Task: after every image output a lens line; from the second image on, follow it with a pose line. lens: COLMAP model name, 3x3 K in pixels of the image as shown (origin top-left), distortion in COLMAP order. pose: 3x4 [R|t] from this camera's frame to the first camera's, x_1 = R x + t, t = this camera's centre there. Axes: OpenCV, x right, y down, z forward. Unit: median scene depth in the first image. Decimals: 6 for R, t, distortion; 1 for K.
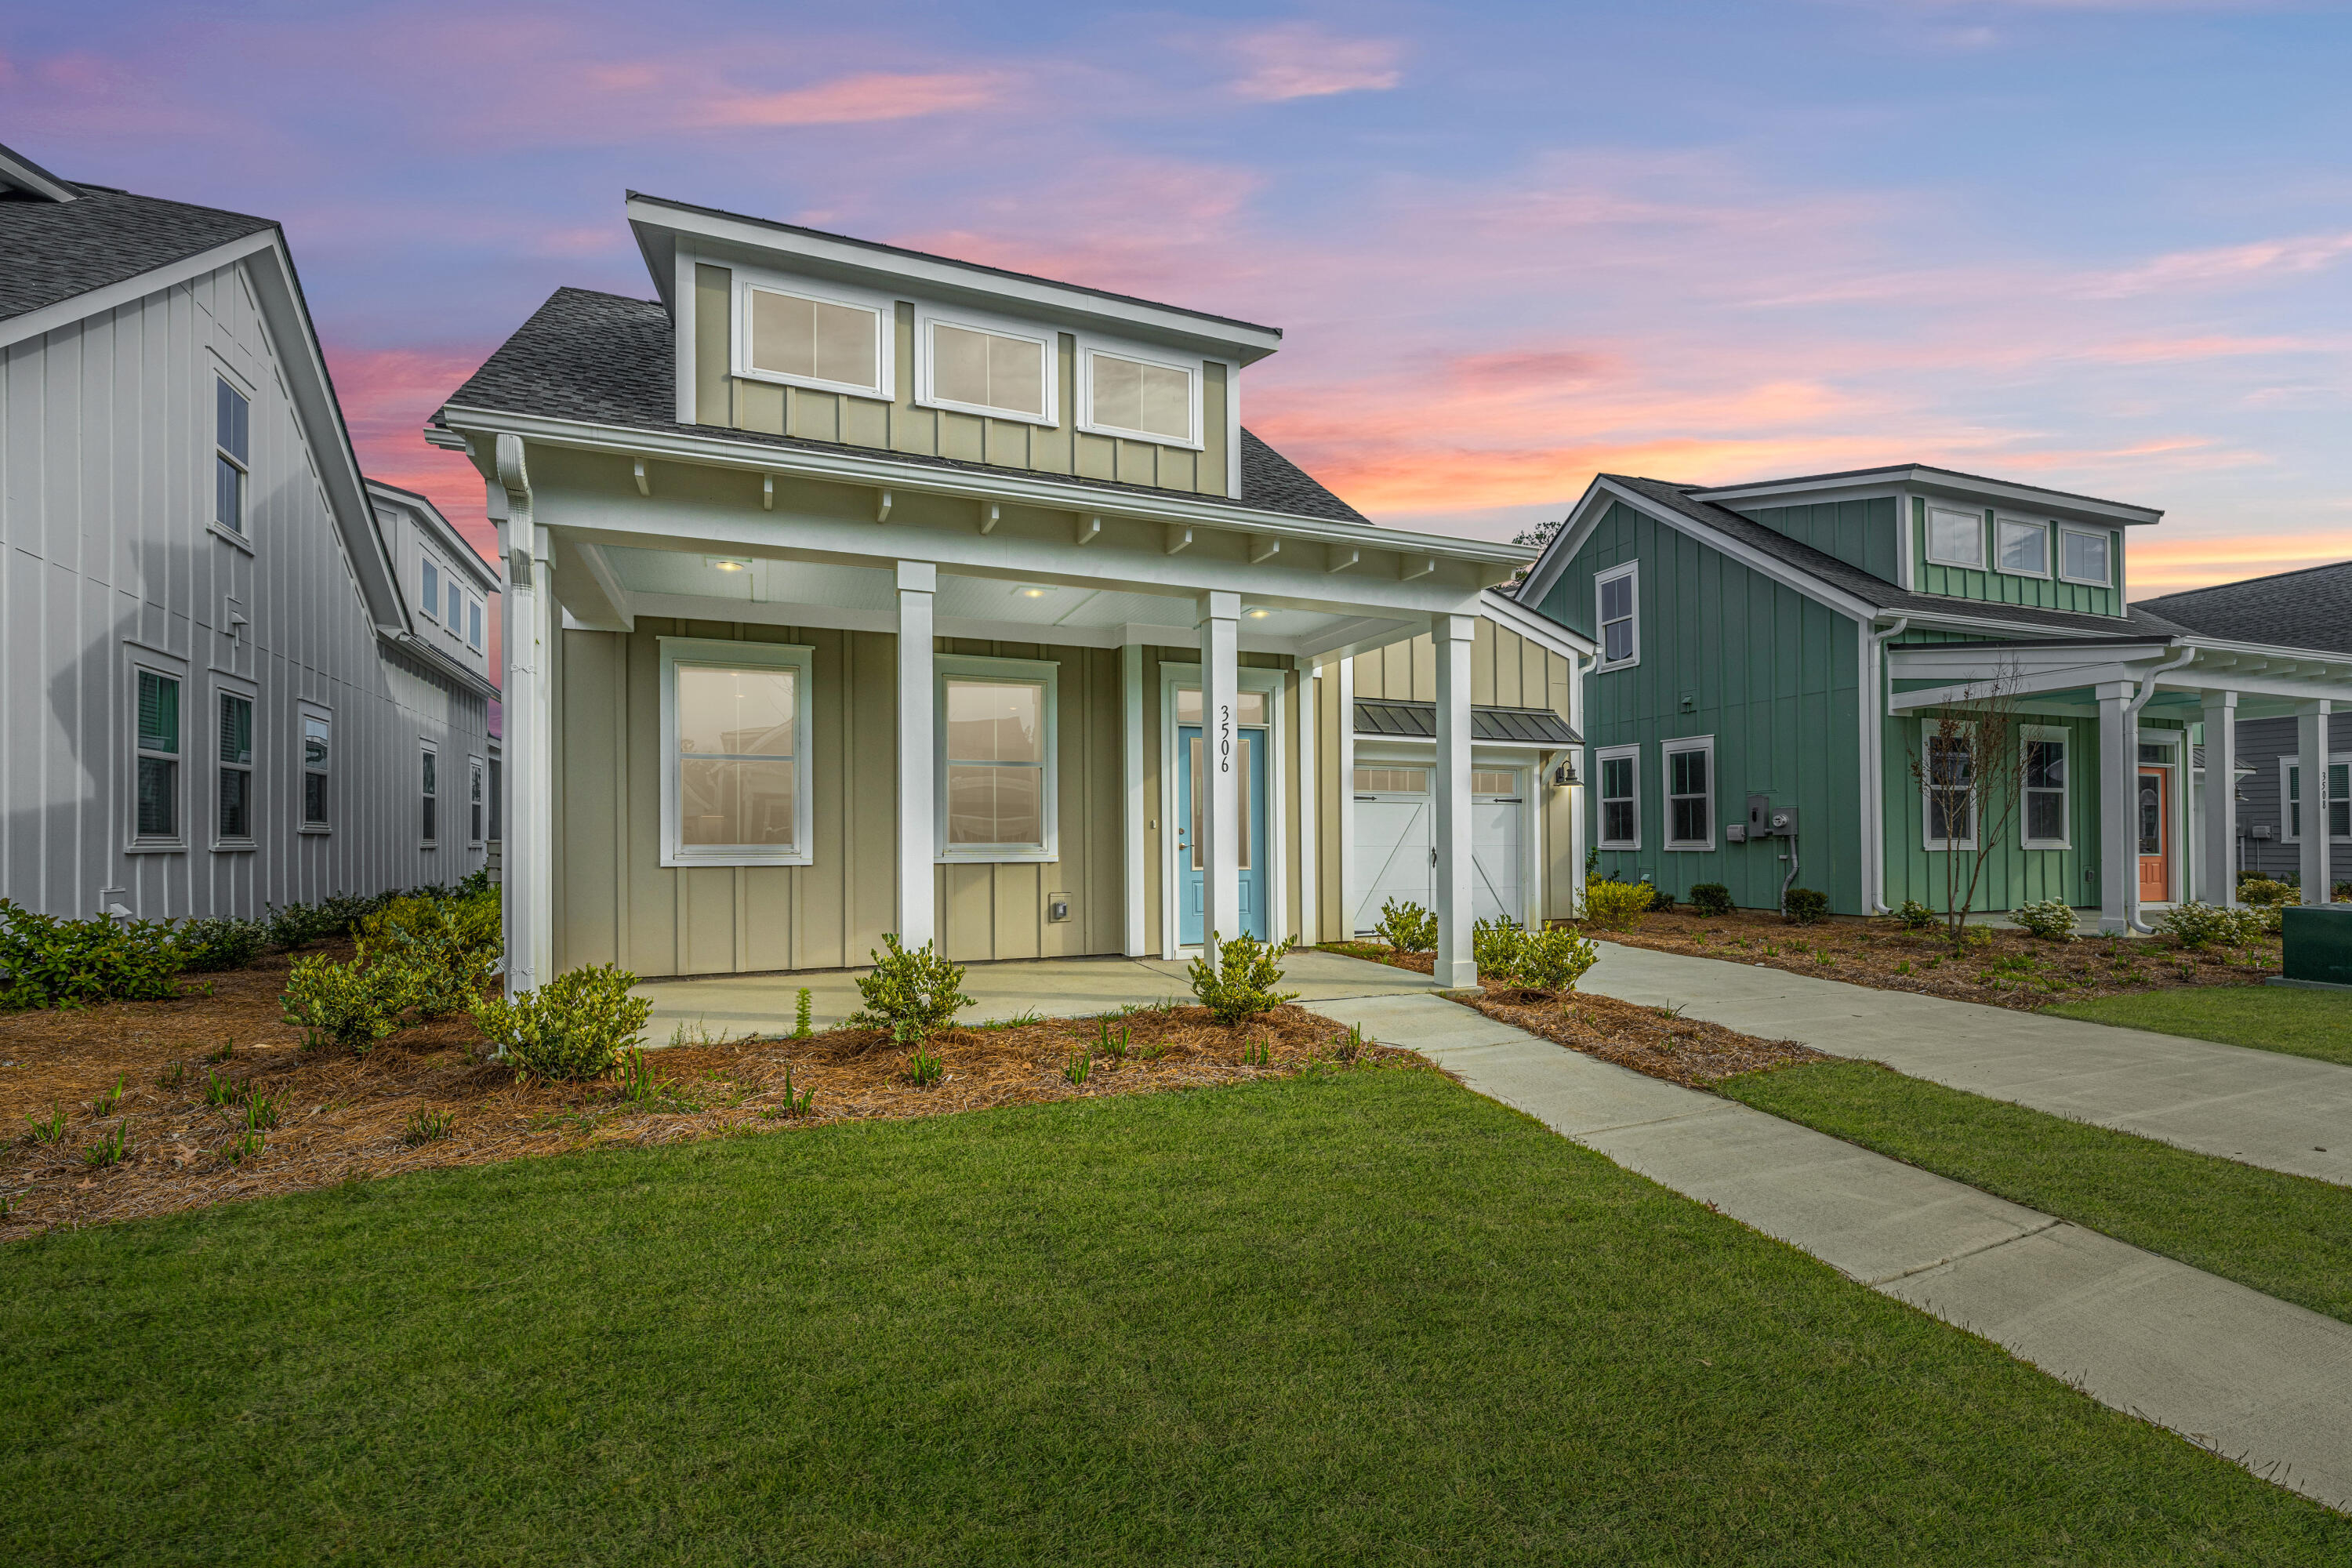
lens RADIAL K [[945.0, 0, 998.5], [0, 945.0, 824.3], [0, 0, 1]] dist [0.002002, -0.000147]
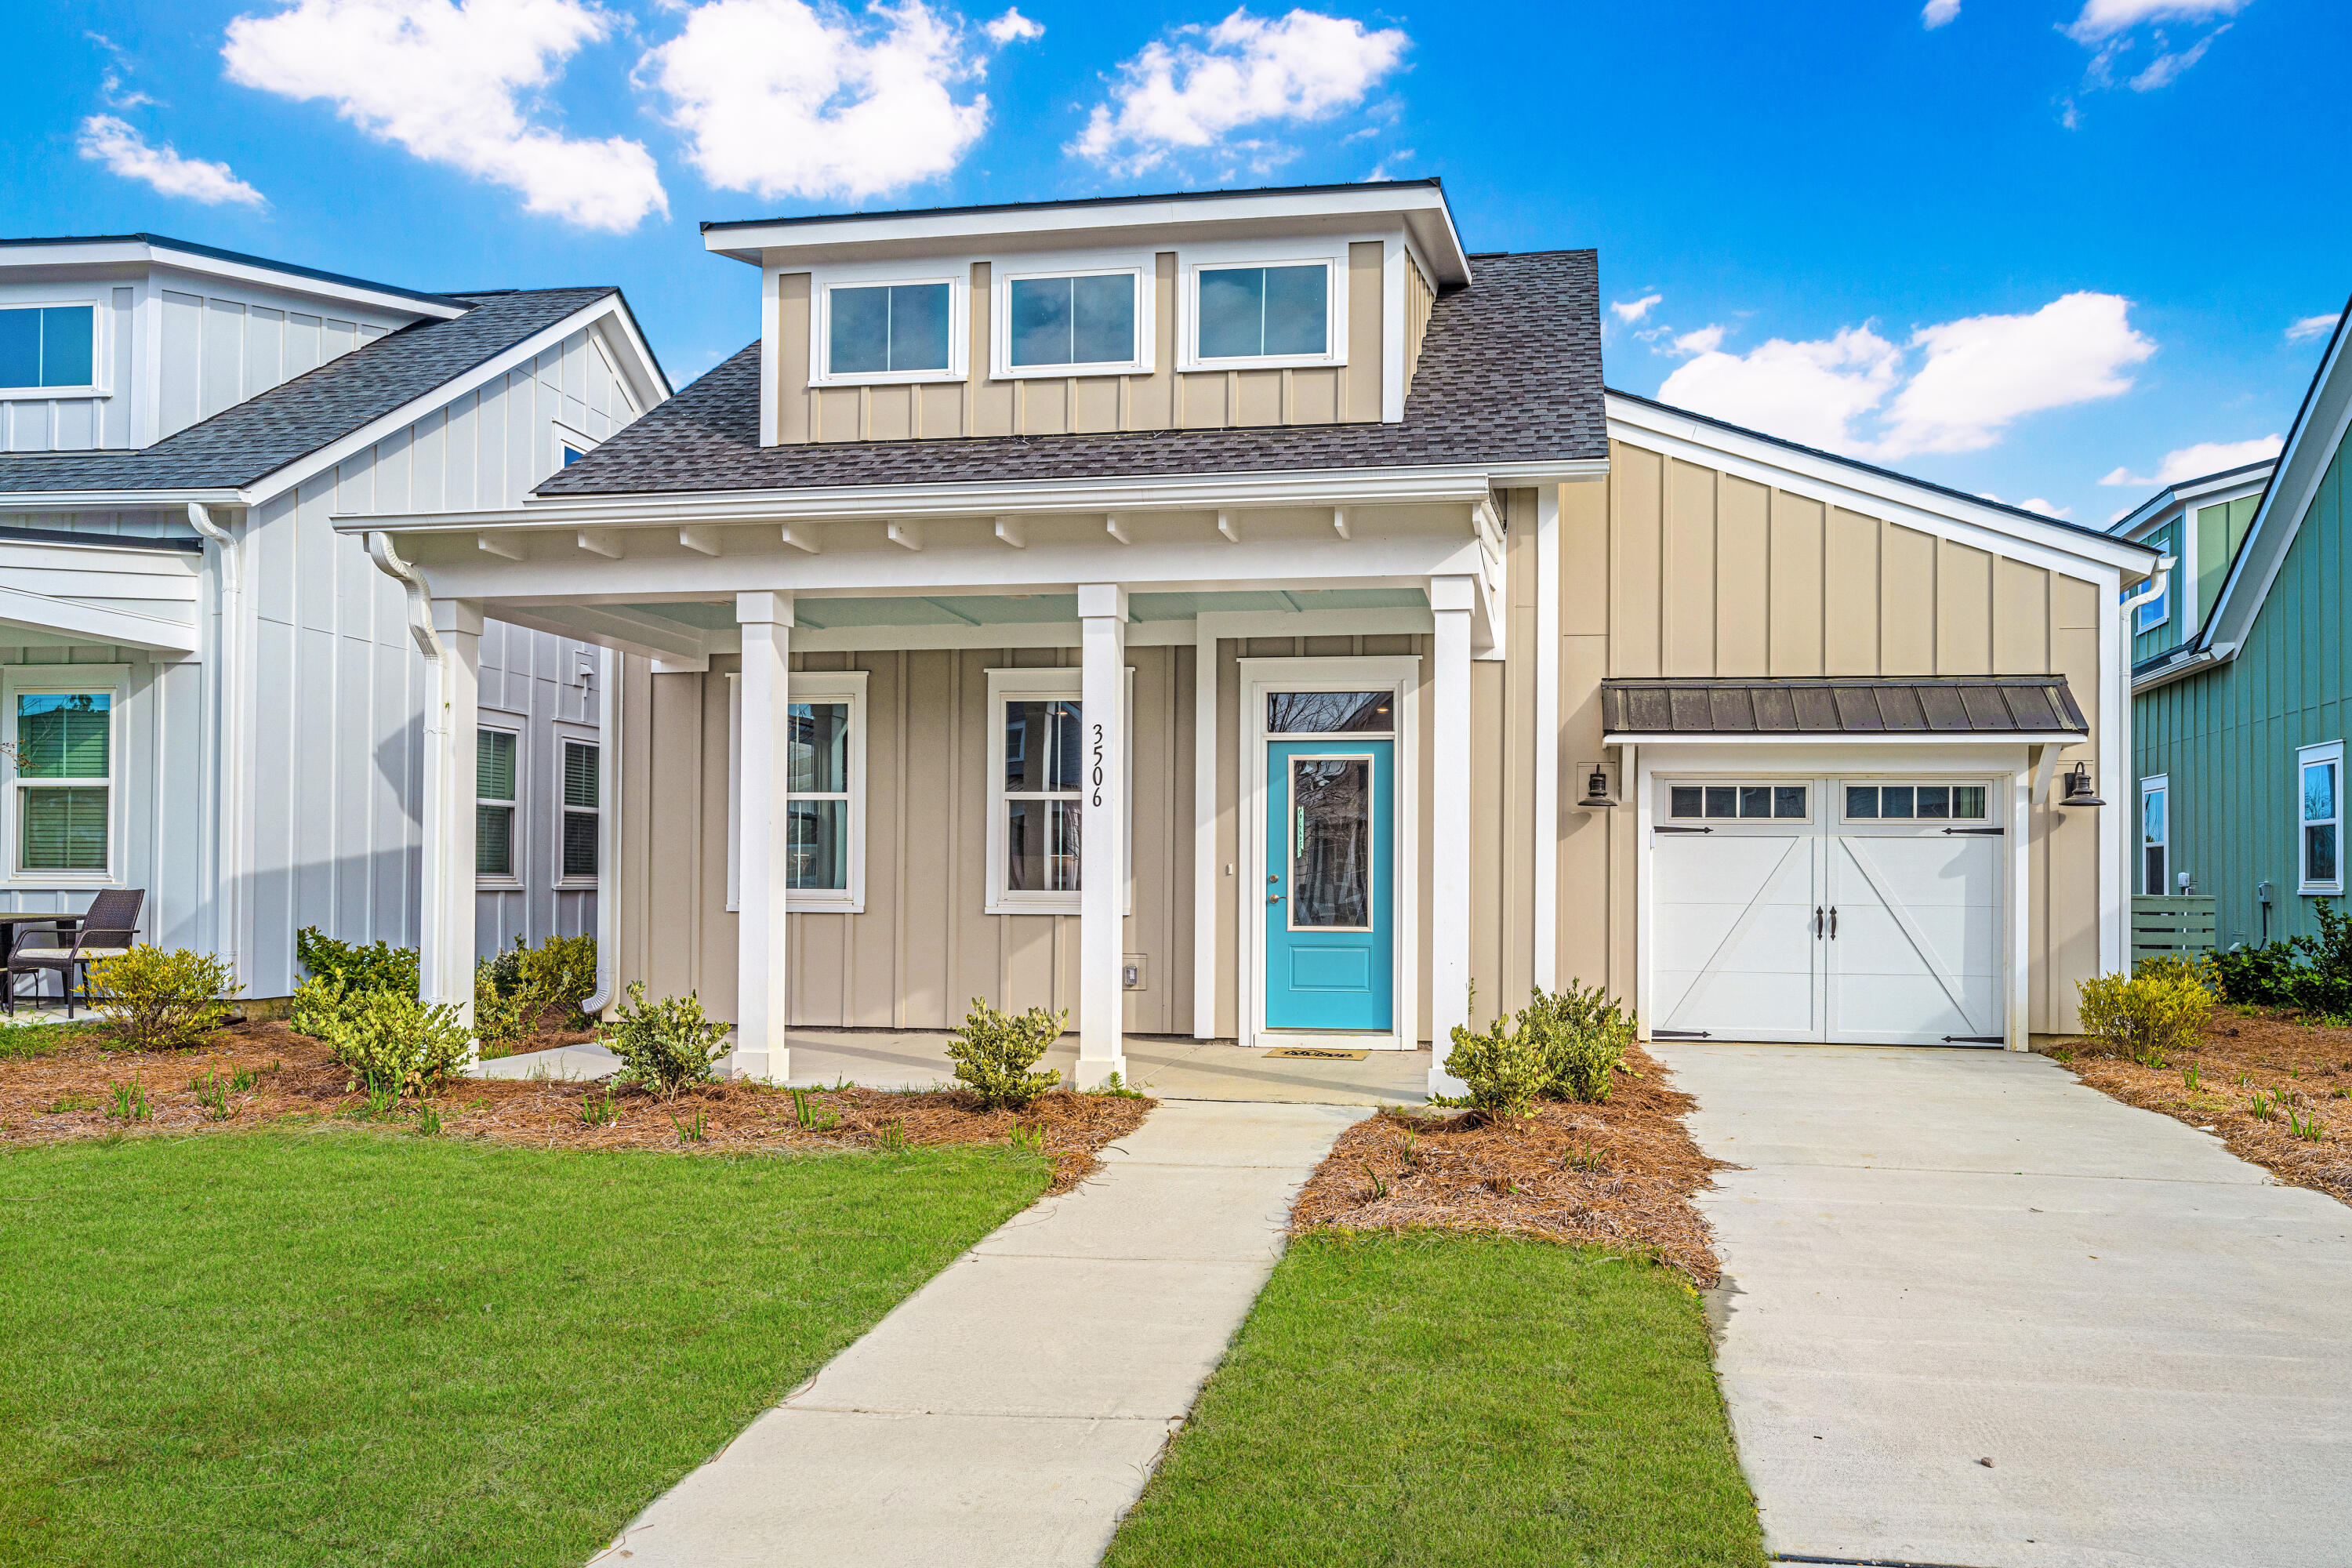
lens RADIAL K [[1408.5, 0, 1373.0], [0, 1408.5, 853.5], [0, 0, 1]] dist [0.000198, 0.000497]
pose [[0.874099, 0.000241, -0.485748, 0.915628], [-0.002379, 0.999990, -0.003785, -0.010130], [0.485742, 0.004464, 0.874091, 0.054813]]
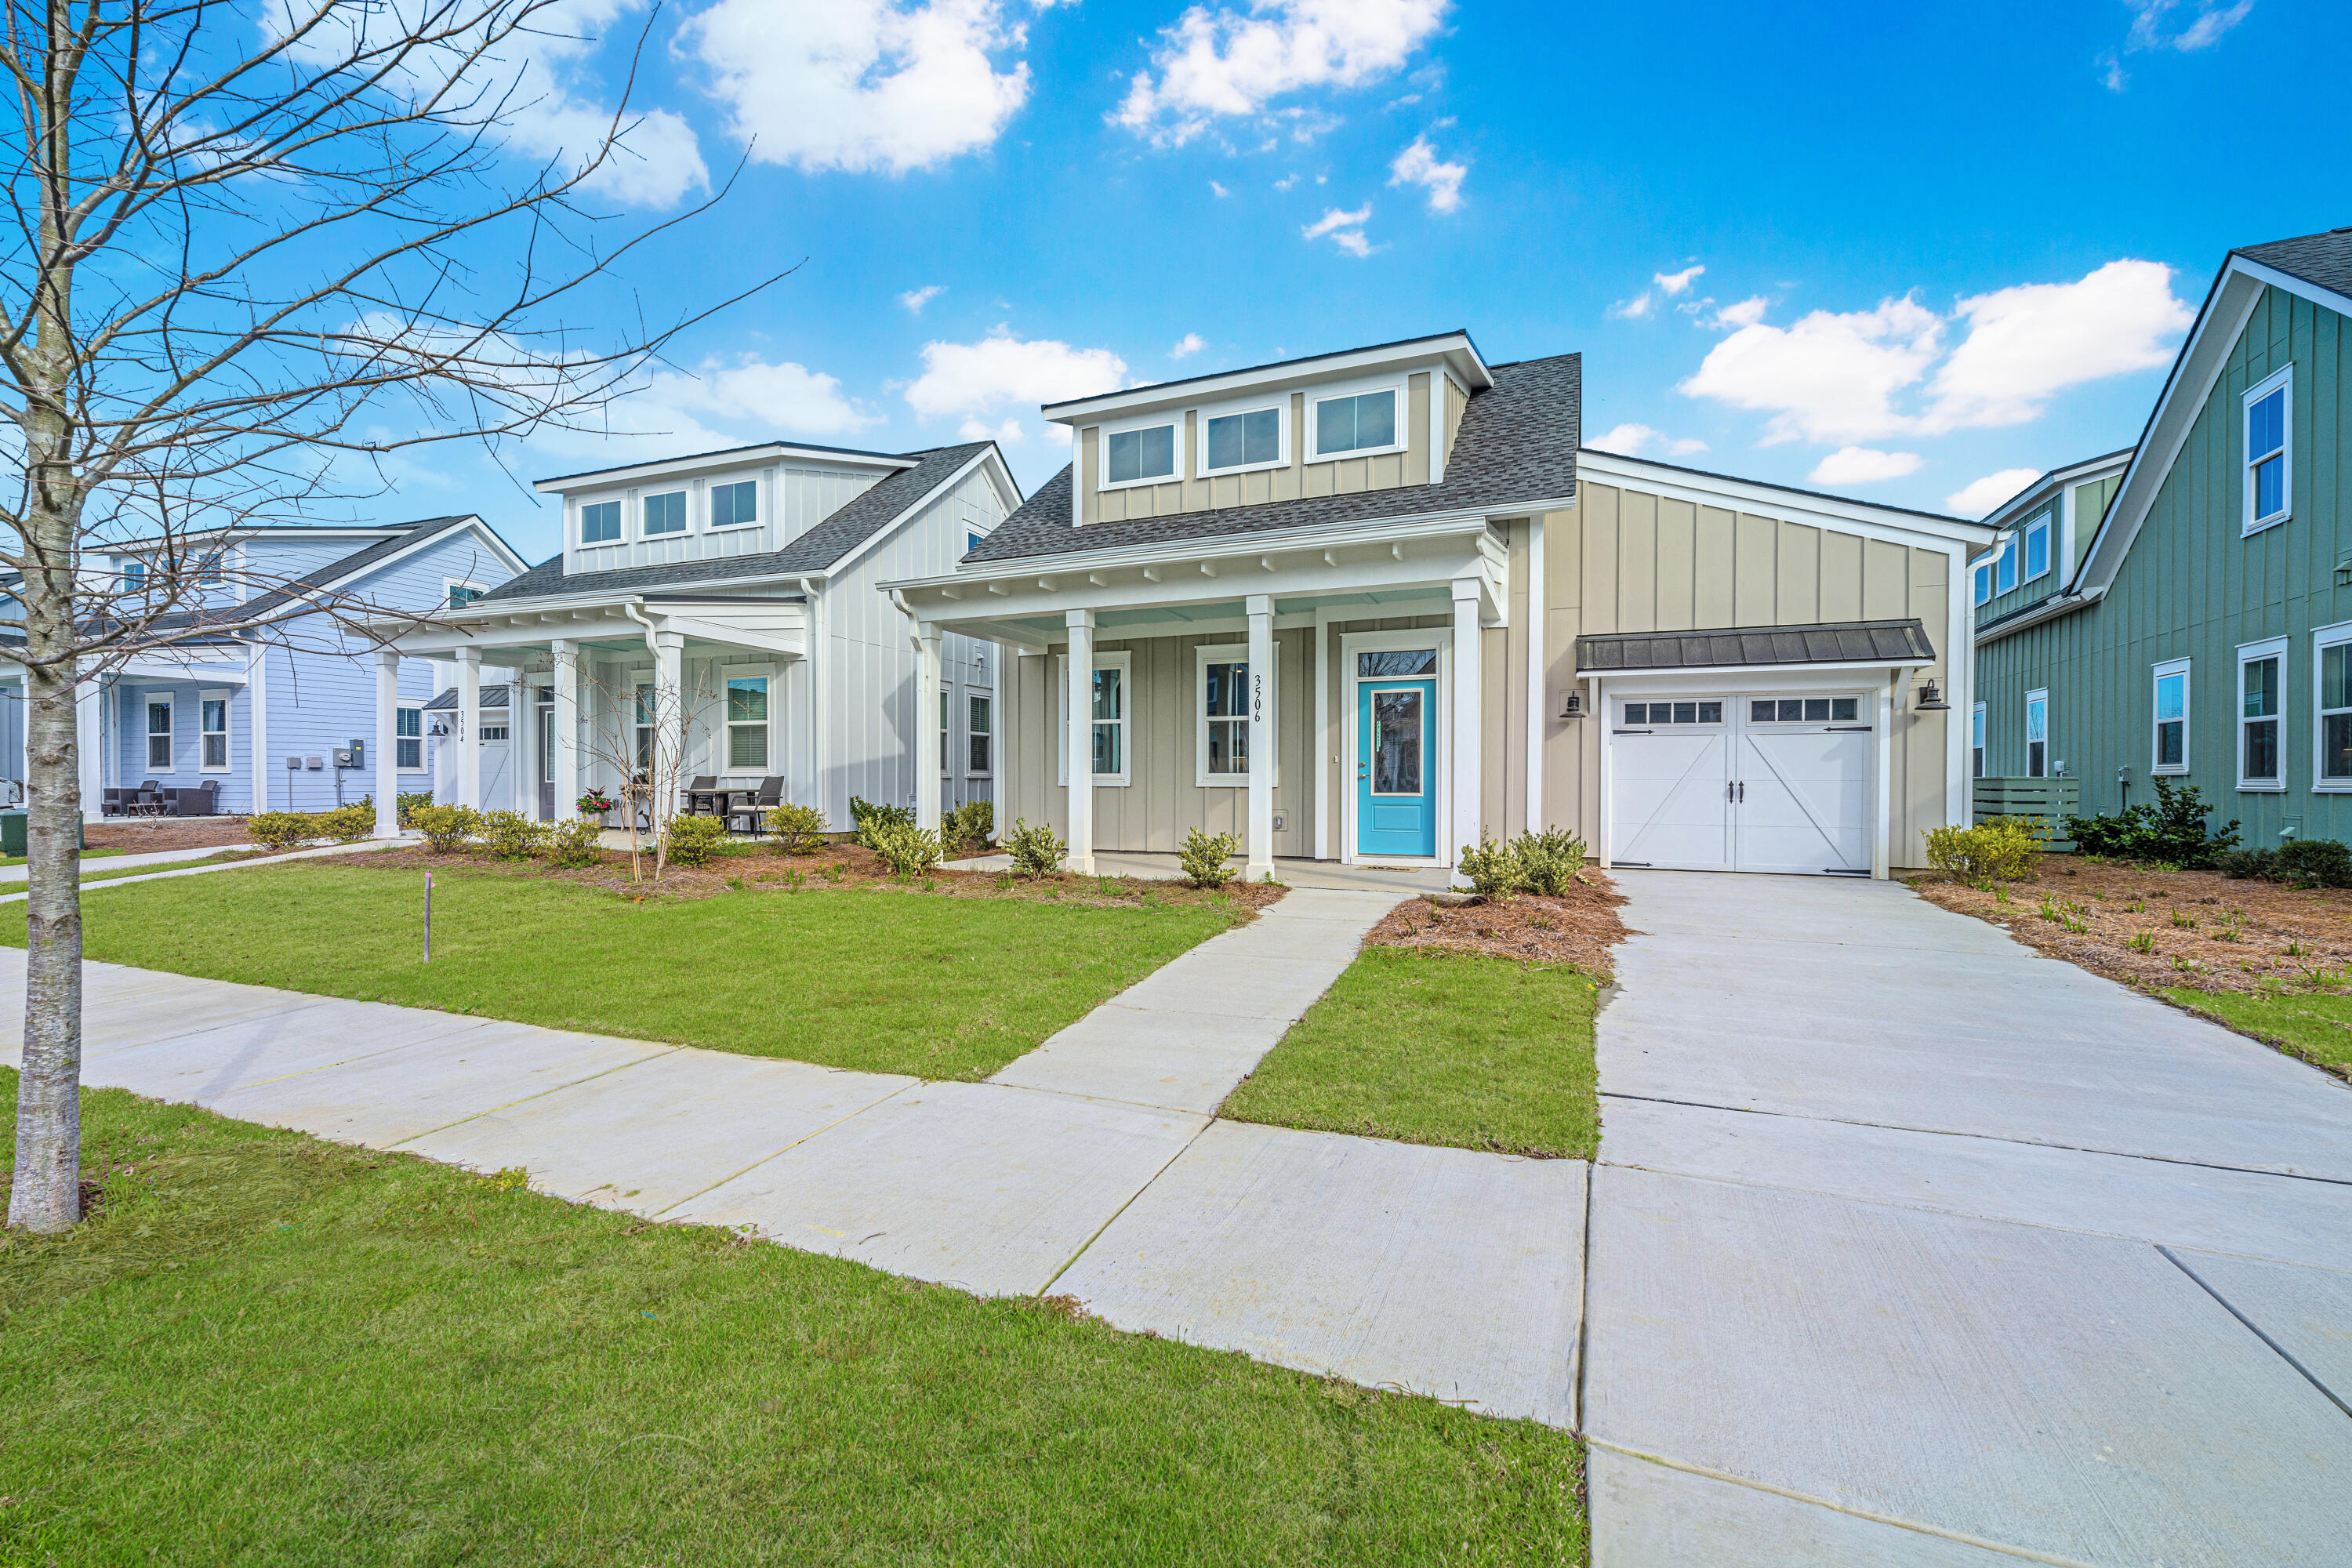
lens RADIAL K [[945.0, 0, 1180.1], [0, 945.0, 786.1], [0, 0, 1]] dist [0.002002, -0.000147]
pose [[0.704641, 0.010021, -0.709493, 1.038253], [0.003626, 0.999836, 0.017723, 0.013793], [0.709554, -0.015060, 0.704490, -0.078107]]
